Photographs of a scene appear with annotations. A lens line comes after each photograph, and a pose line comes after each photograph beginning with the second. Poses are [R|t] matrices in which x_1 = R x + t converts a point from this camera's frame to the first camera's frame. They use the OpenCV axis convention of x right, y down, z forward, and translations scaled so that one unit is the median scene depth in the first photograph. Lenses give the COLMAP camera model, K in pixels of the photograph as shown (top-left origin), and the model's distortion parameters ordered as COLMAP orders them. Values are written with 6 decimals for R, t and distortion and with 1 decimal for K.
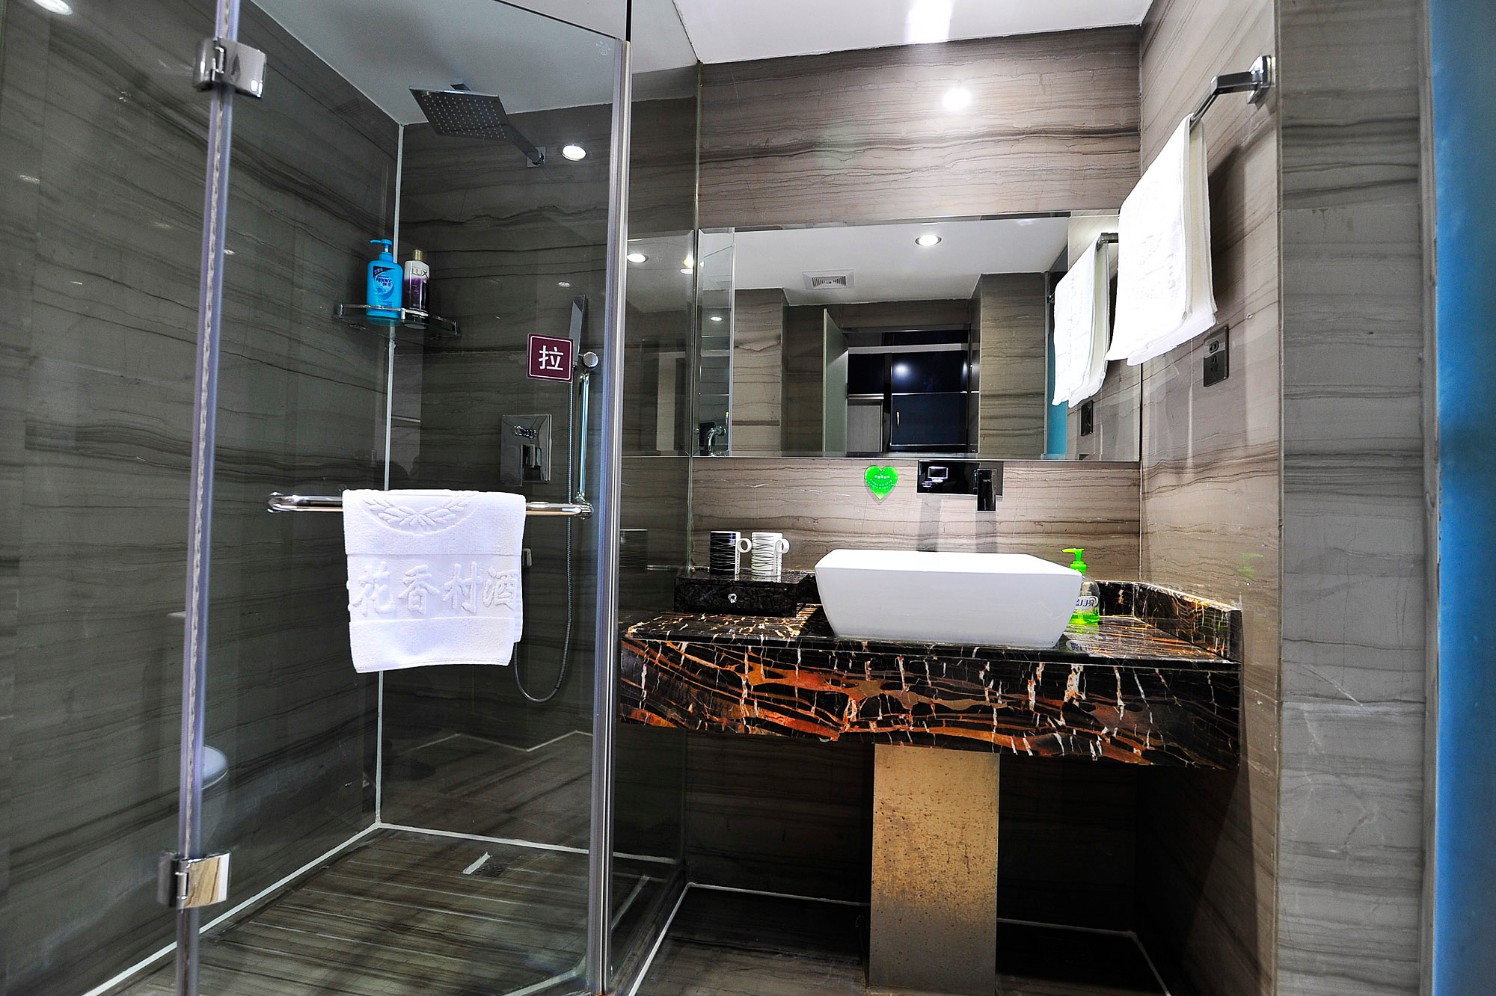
lens RADIAL K [[687.4, 0, 751.0], [0, 687.4, 502.0], [0, 0, 1]] dist [-0.017762, 0.000452]
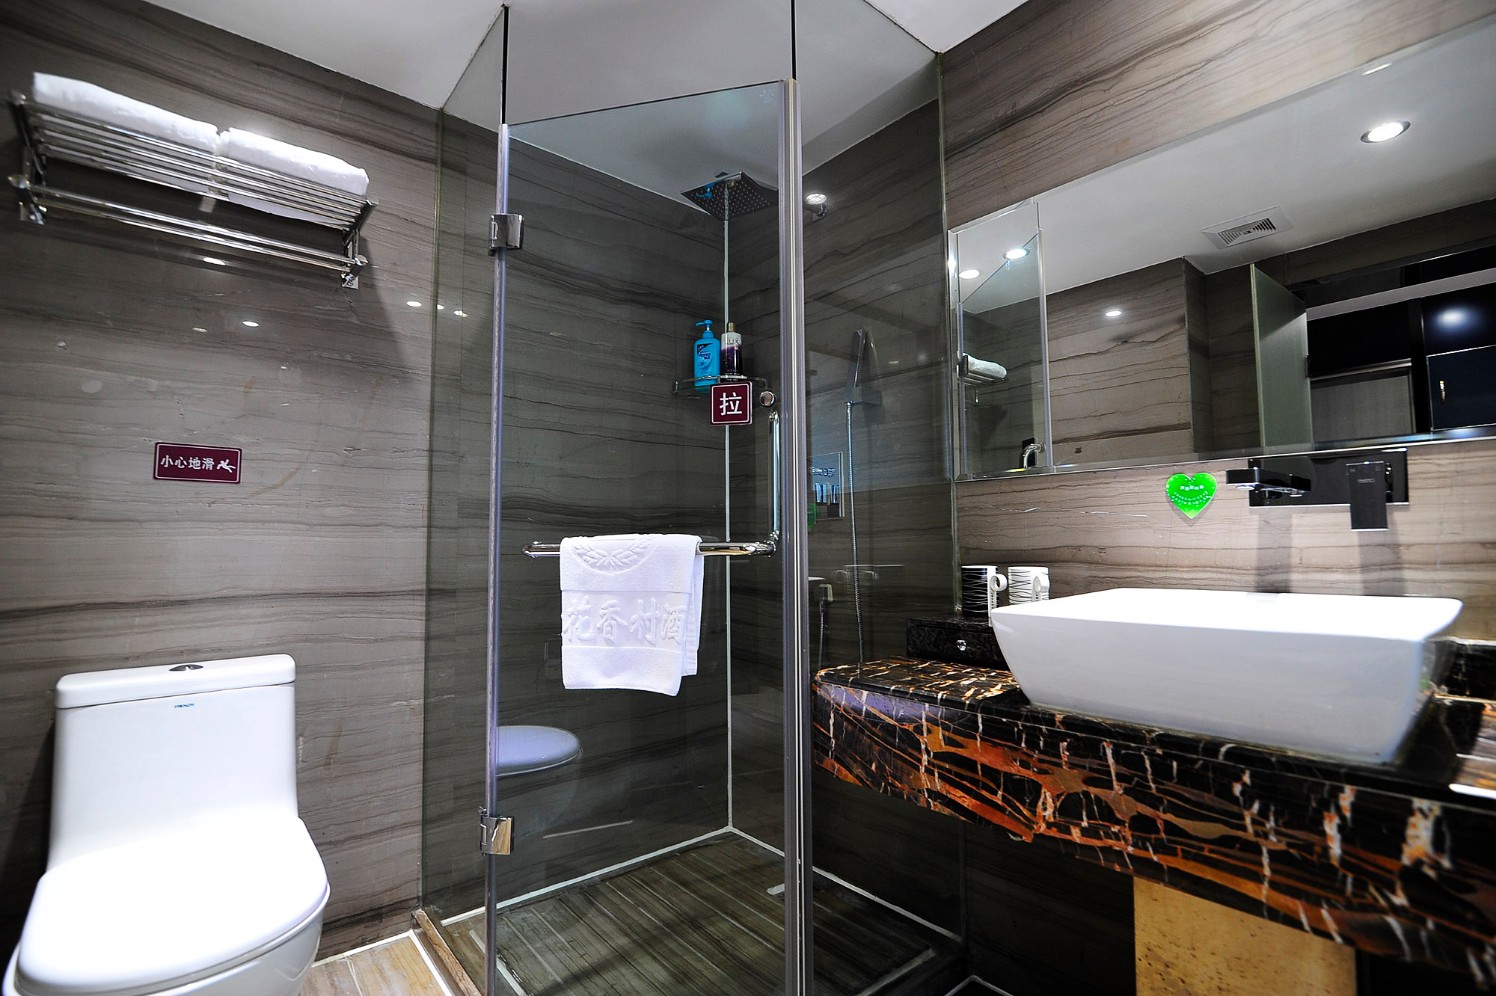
lens RADIAL K [[687.4, 0, 751.0], [0, 687.4, 502.0], [0, 0, 1]] dist [-0.017762, 0.000452]
pose [[0.777561, -0.068702, -0.625043, 0.375482], [0.039432, 0.997384, -0.060575, 0.005027], [0.627570, 0.022454, 0.778236, 0.203581]]
